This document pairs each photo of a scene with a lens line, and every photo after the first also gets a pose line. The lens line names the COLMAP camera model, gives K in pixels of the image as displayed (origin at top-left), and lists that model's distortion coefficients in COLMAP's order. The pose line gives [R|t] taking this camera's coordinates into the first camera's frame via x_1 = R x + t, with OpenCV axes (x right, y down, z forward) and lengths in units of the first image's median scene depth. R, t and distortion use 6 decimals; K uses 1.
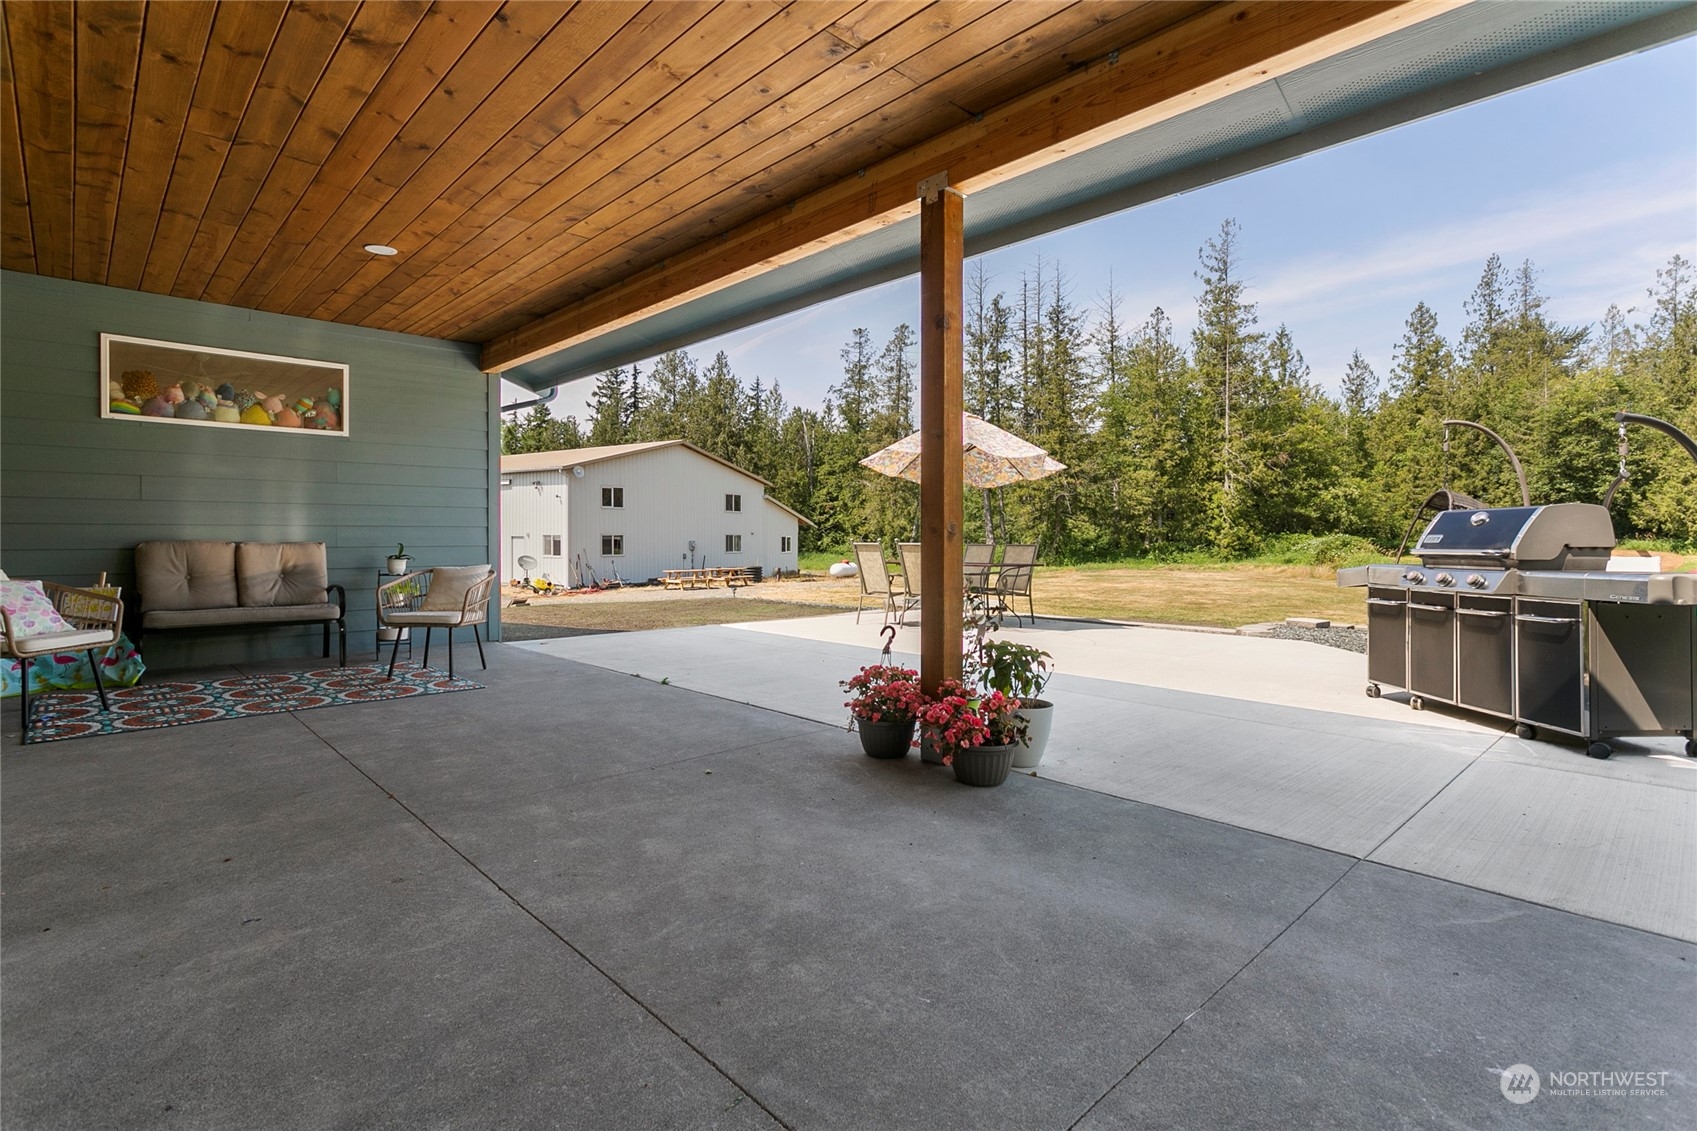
lens RADIAL K [[820.8, 0, 853.1], [0, 820.8, 539.9], [0, 0, 1]] dist [-0.001790, 0.007475]
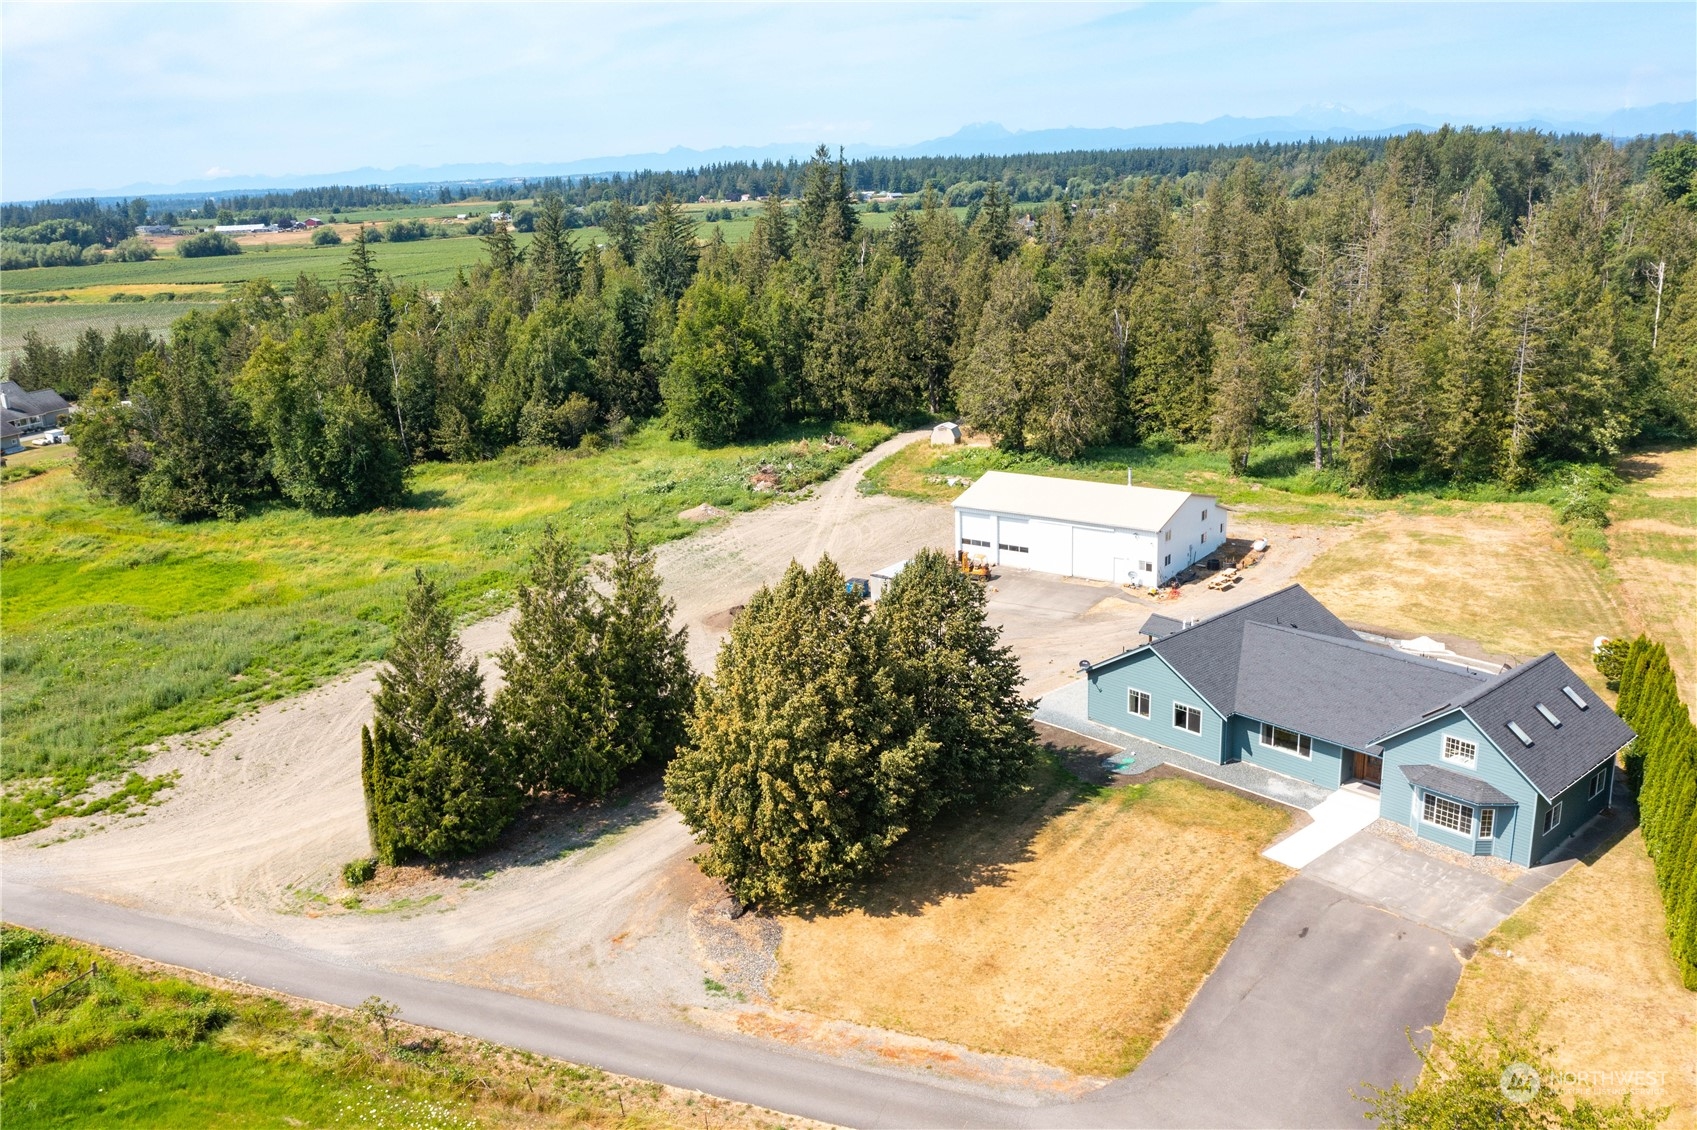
lens RADIAL K [[1334.9, 0, 848.5], [0, 1334.9, 565.0], [0, 0, 1]] dist [-0.026134, 0.045763]
pose [[0.997387, -0.026771, -0.067101, -0.430019], [0.044483, 0.959431, 0.278412, -0.458661], [0.056925, -0.280669, 0.958115, -1.054502]]
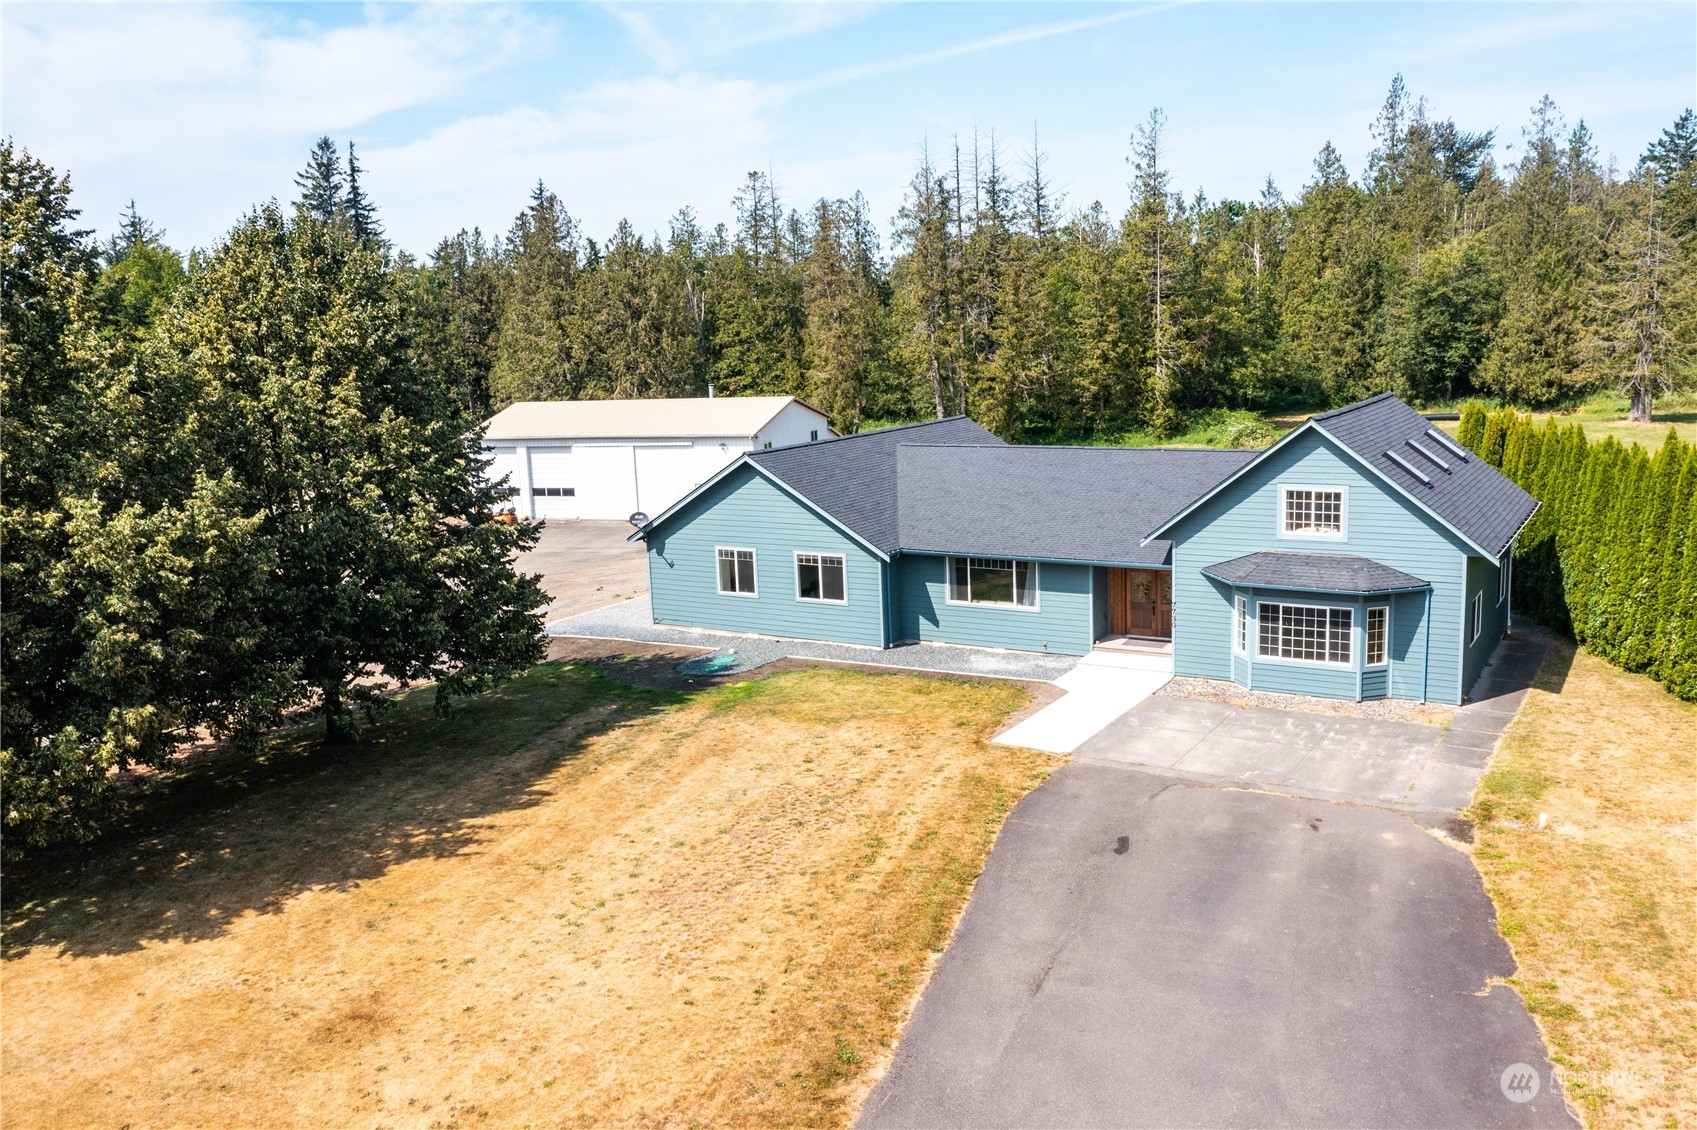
lens RADIAL K [[1334.9, 0, 848.5], [0, 1334.9, 565.0], [0, 0, 1]] dist [-0.026134, 0.045763]
pose [[0.969494, -0.083581, 0.230424, -0.357743], [0.043774, 0.983994, 0.172744, -0.124991], [-0.241174, -0.157388, 0.957635, -0.612658]]
